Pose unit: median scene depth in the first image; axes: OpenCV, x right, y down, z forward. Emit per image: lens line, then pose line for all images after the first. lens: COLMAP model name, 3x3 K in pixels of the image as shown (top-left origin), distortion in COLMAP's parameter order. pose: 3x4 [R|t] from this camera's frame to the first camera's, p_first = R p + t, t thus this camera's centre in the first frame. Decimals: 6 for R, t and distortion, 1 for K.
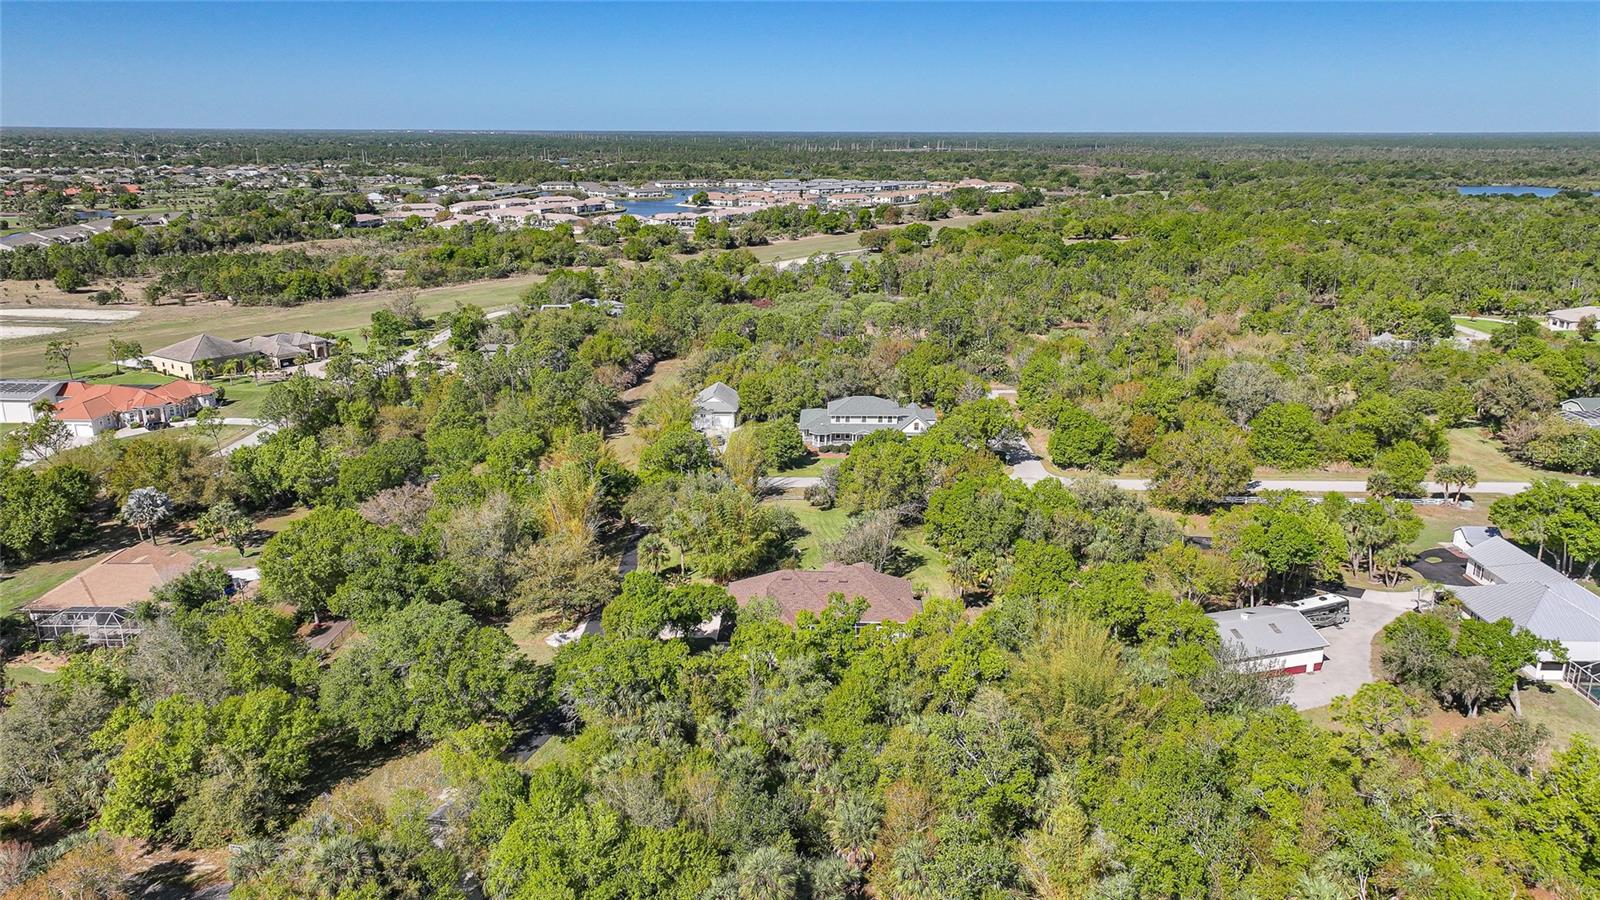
lens RADIAL K [[1149.3, 0, 800.0], [0, 1149.3, 450.0], [0, 0, 1]] dist [0.007095, 0.012965]
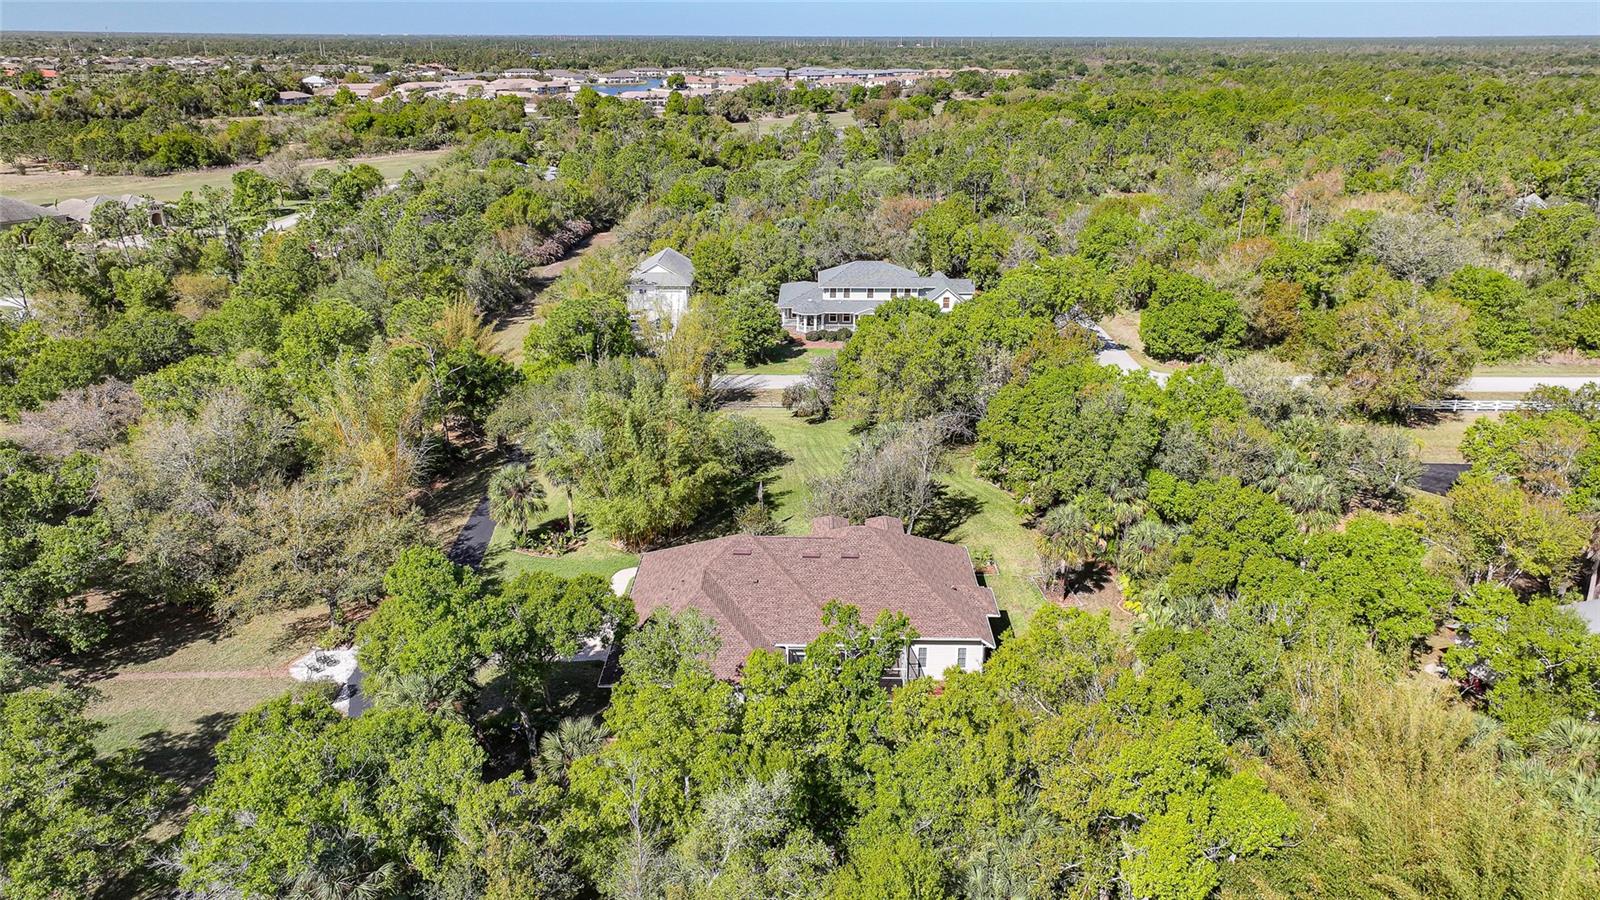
lens RADIAL K [[1149.3, 0, 800.0], [0, 1149.3, 450.0], [0, 0, 1]] dist [0.007095, 0.012965]
pose [[0.999952, -0.003621, 0.009128, 0.006376], [0.002940, 0.997291, 0.073496, 0.016808], [-0.009369, -0.073466, 0.997254, 0.299333]]
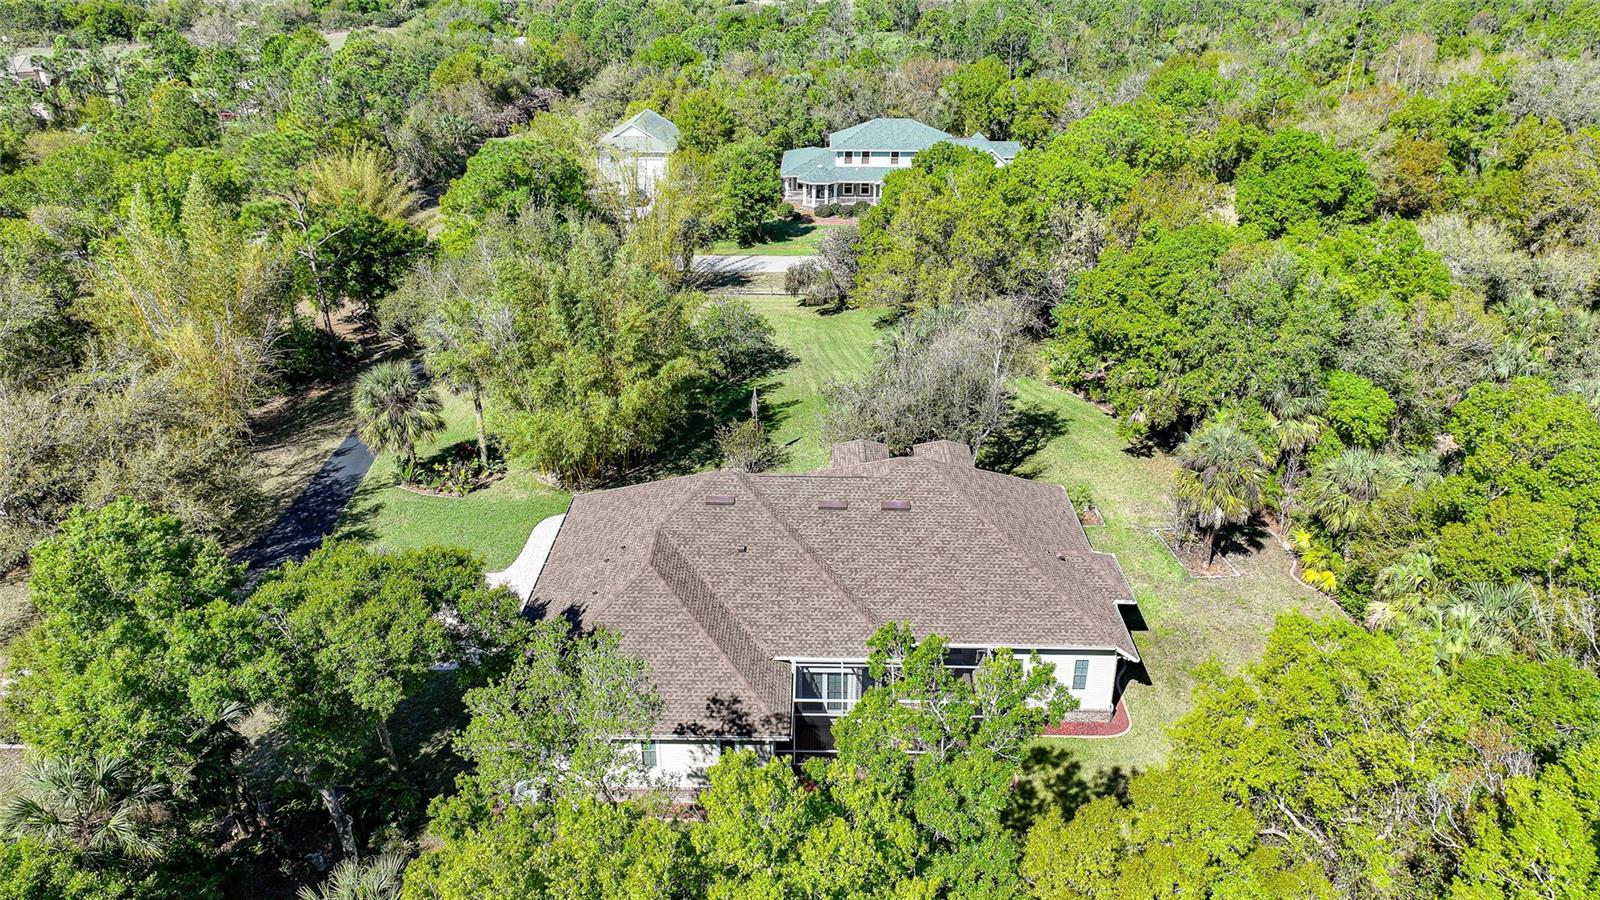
lens RADIAL K [[1149.3, 0, 800.0], [0, 1149.3, 450.0], [0, 0, 1]] dist [0.007095, 0.012965]
pose [[0.999975, -0.001821, 0.006870, 0.005308], [0.000786, 0.989034, 0.147685, 0.031516], [-0.007064, -0.147675, 0.989011, 0.426288]]
